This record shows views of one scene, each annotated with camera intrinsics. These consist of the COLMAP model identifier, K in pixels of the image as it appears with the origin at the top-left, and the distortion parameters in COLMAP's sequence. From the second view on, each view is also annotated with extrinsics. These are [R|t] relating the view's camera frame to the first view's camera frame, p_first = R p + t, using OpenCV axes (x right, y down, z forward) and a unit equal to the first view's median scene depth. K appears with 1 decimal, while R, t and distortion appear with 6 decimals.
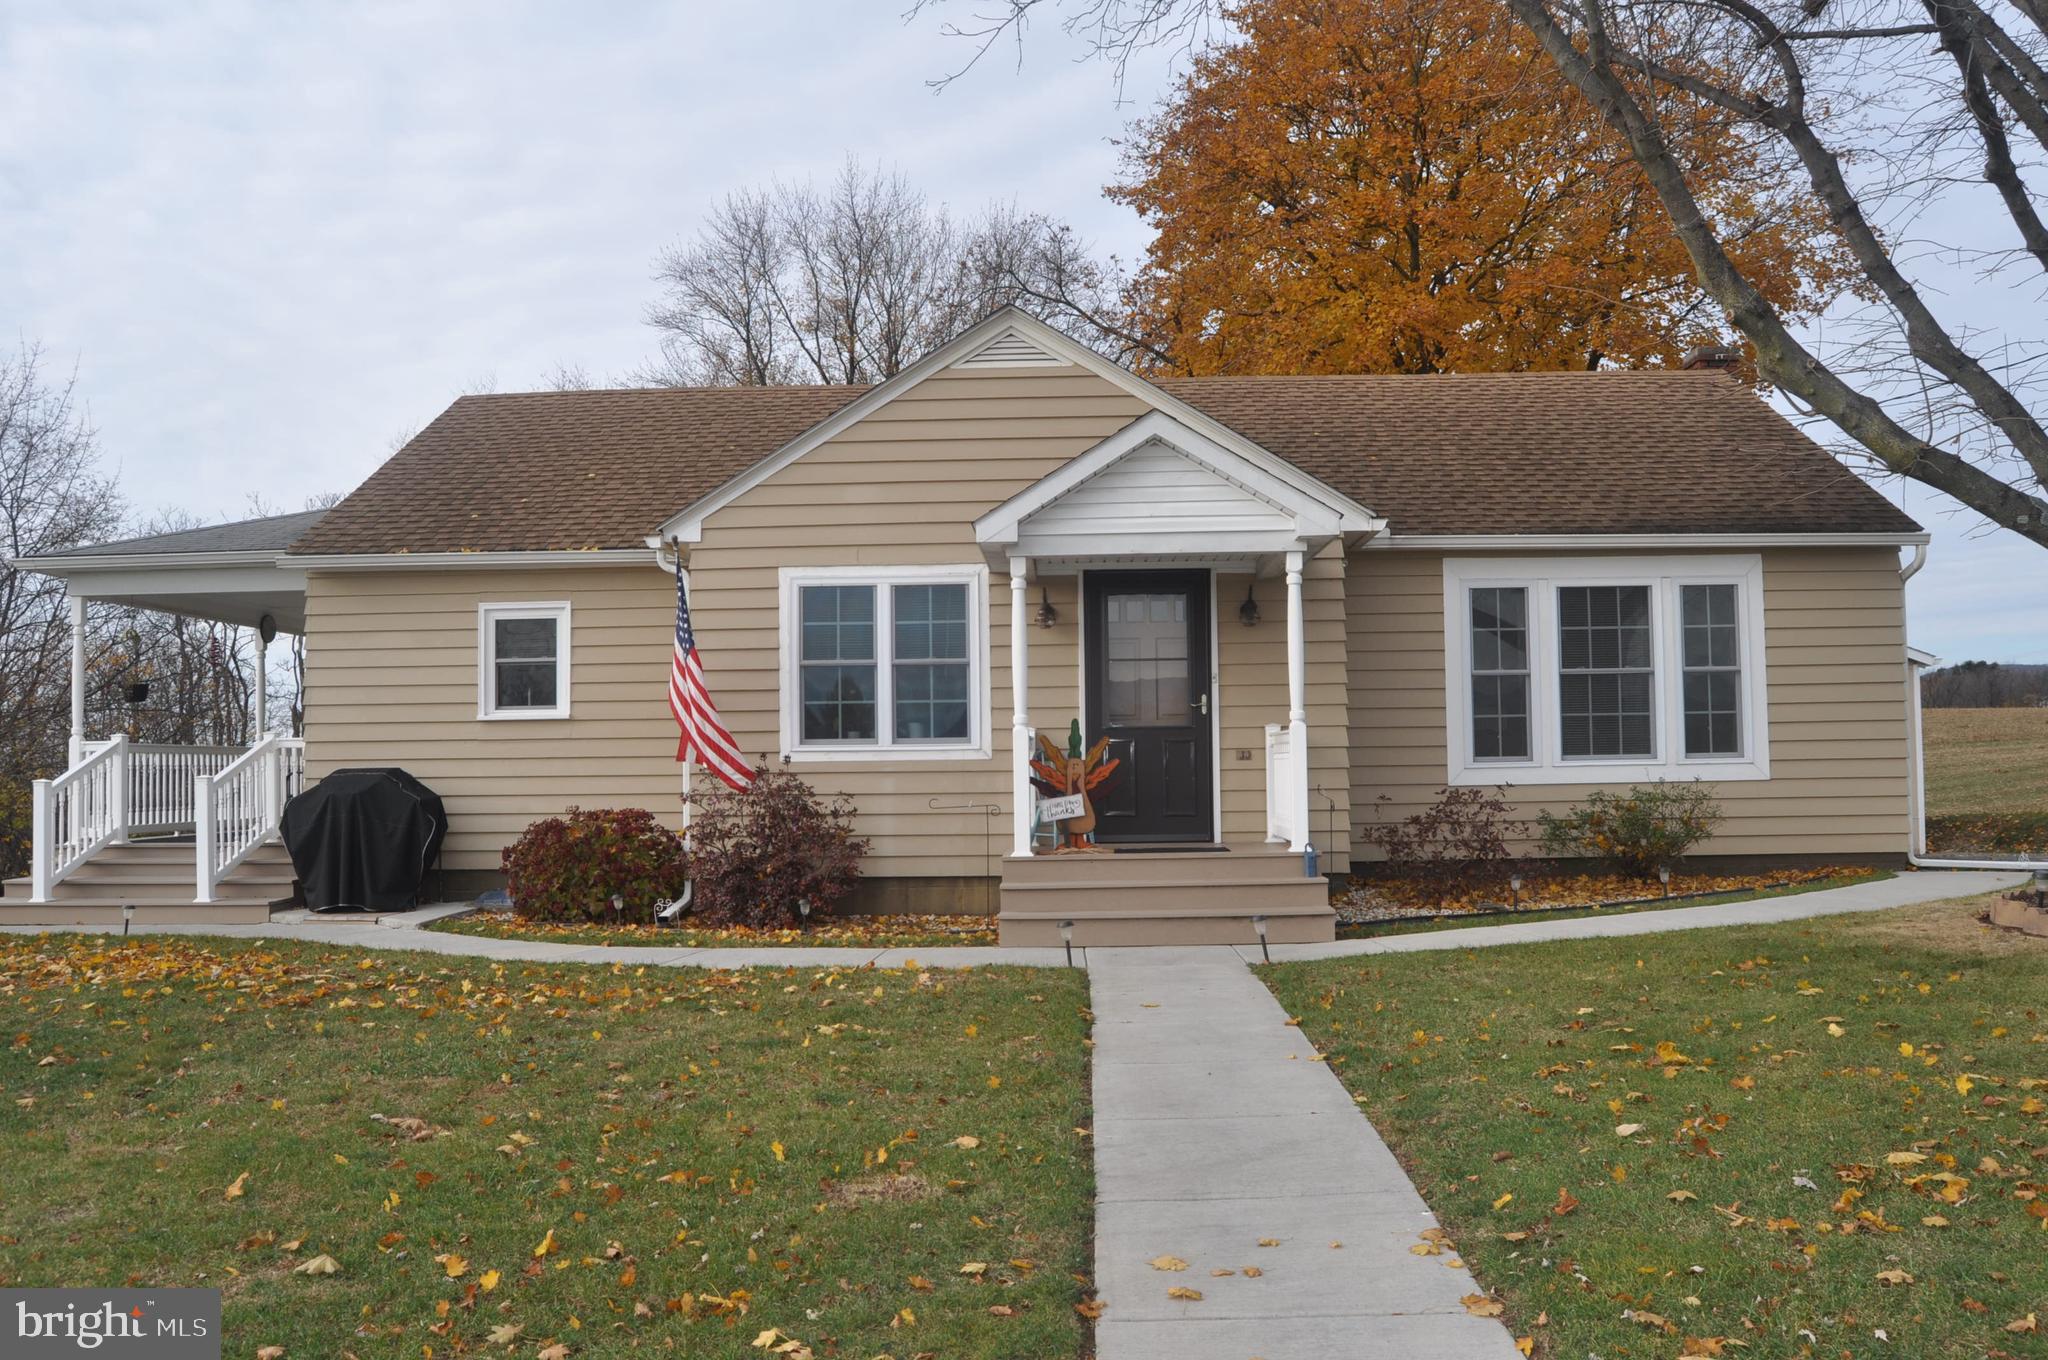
lens RADIAL K [[1612.8, 0, 1024.0], [0, 1612.8, 680.0], [0, 0, 1]] dist [-0.094479, 0.040319]
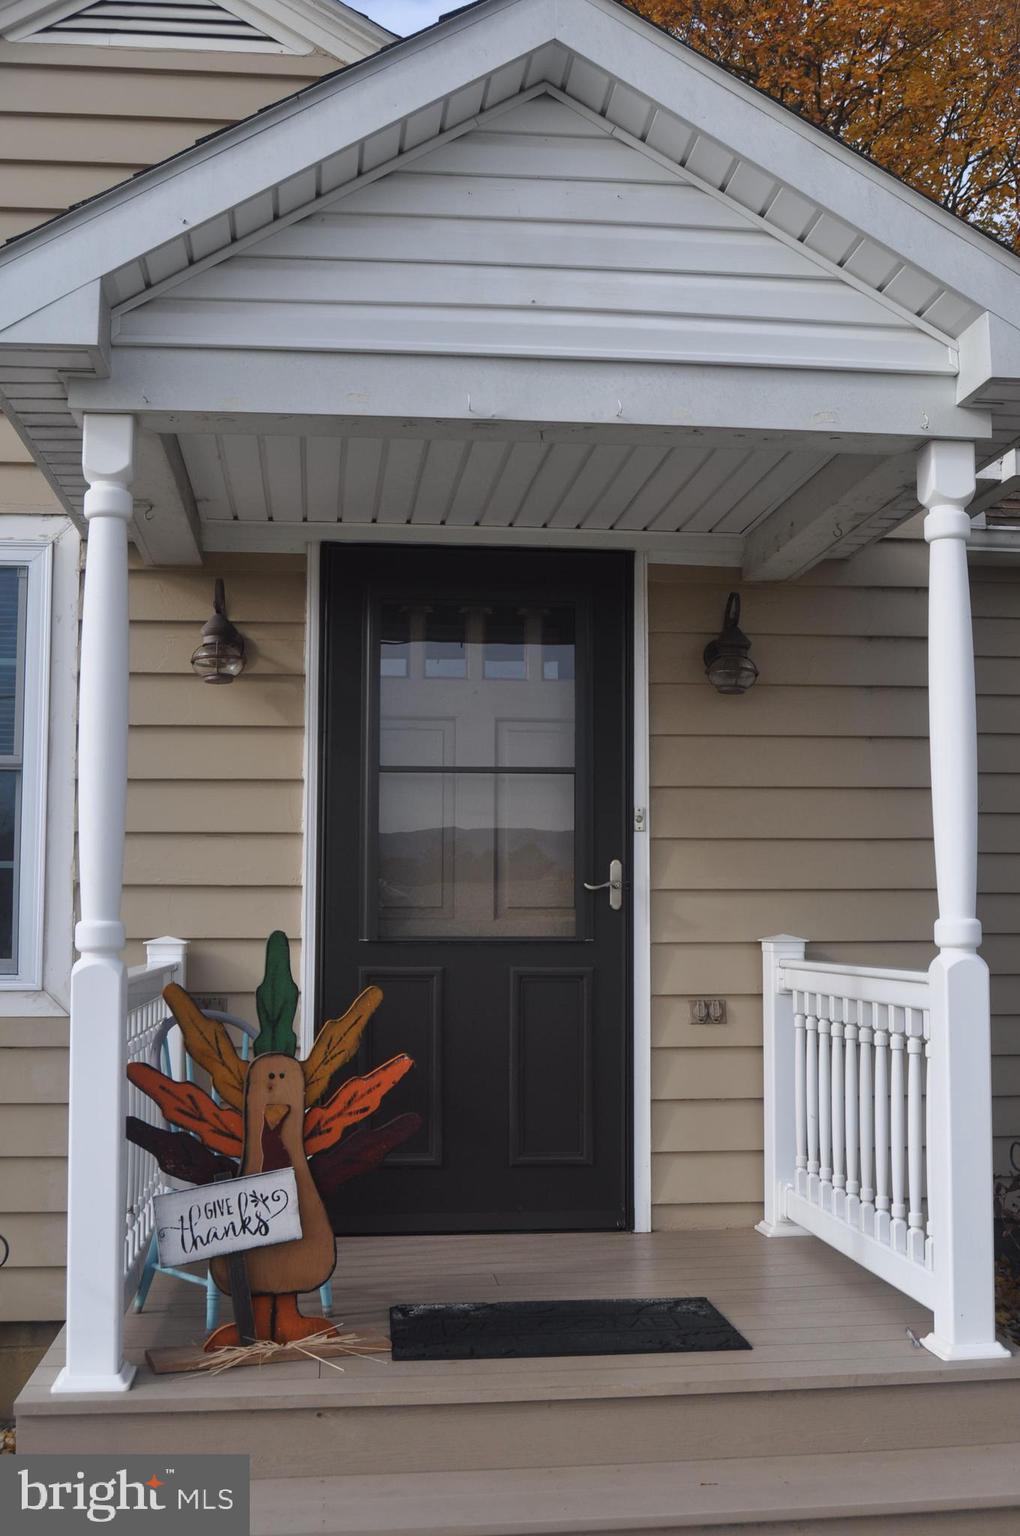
lens RADIAL K [[1605.6, 0, 510.0], [0, 1605.6, 768.0], [0, 0, 1]] dist [-0.057683, 0.007455]
pose [[0.988905, 0.025399, 0.146363, 0.026689], [-0.019254, 0.998879, -0.043250, 0.003922], [-0.147297, 0.039952, 0.988285, 0.608025]]
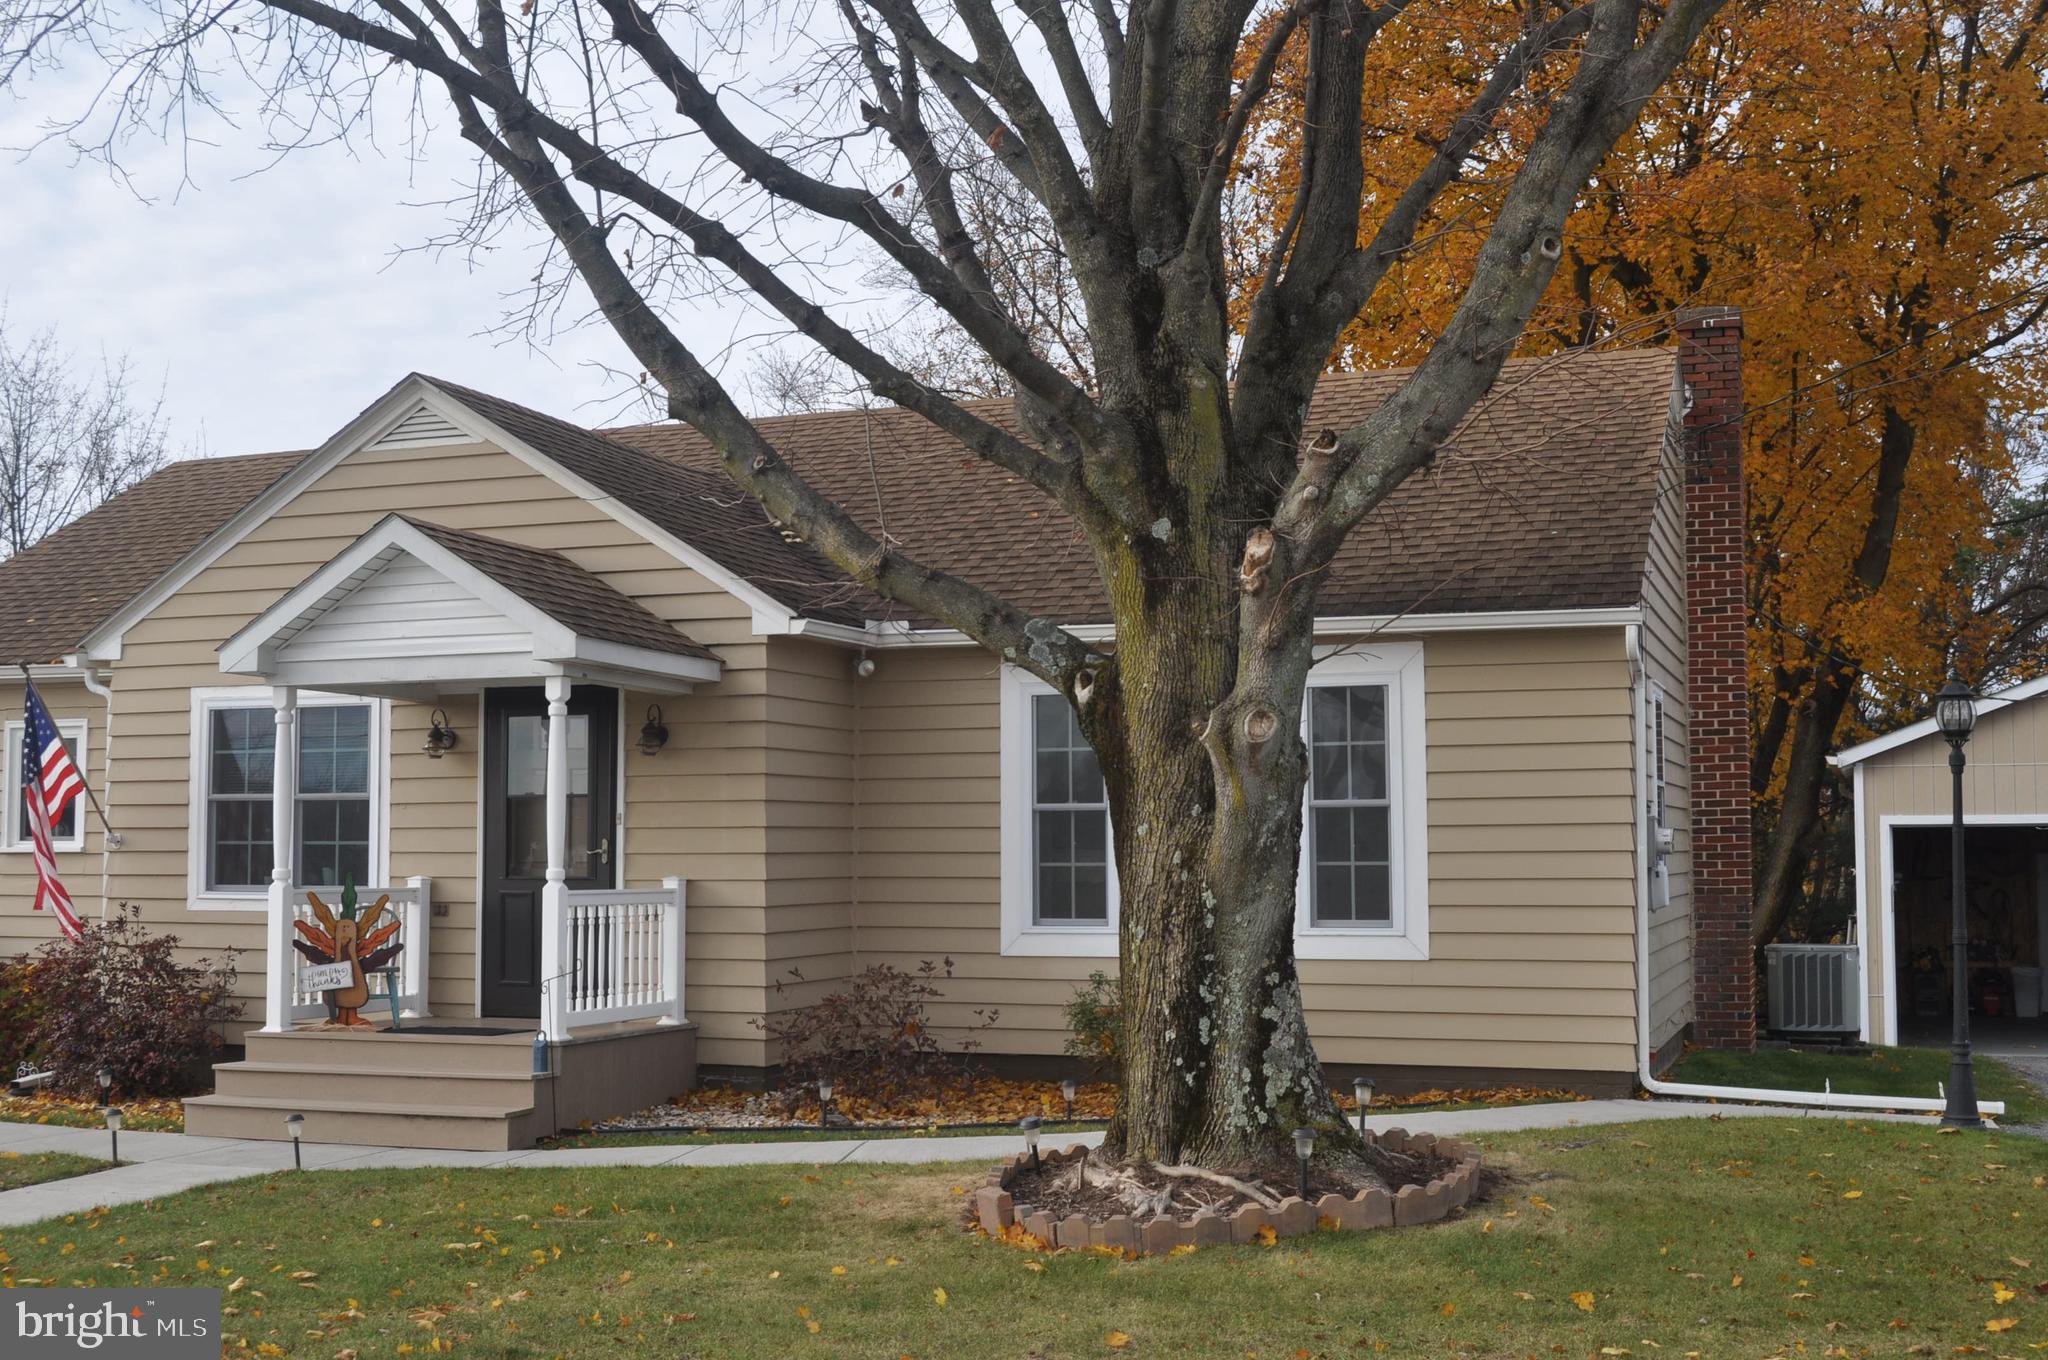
lens RADIAL K [[2319.1, 0, 1024.0], [0, 2319.1, 680.0], [0, 0, 1]] dist [-0.073811, -0.004243]
pose [[0.949972, -0.012749, -0.312075, 0.680625], [0.006024, 0.999729, -0.022503, -0.043971], [0.312277, 0.019497, 0.949791, -0.048142]]
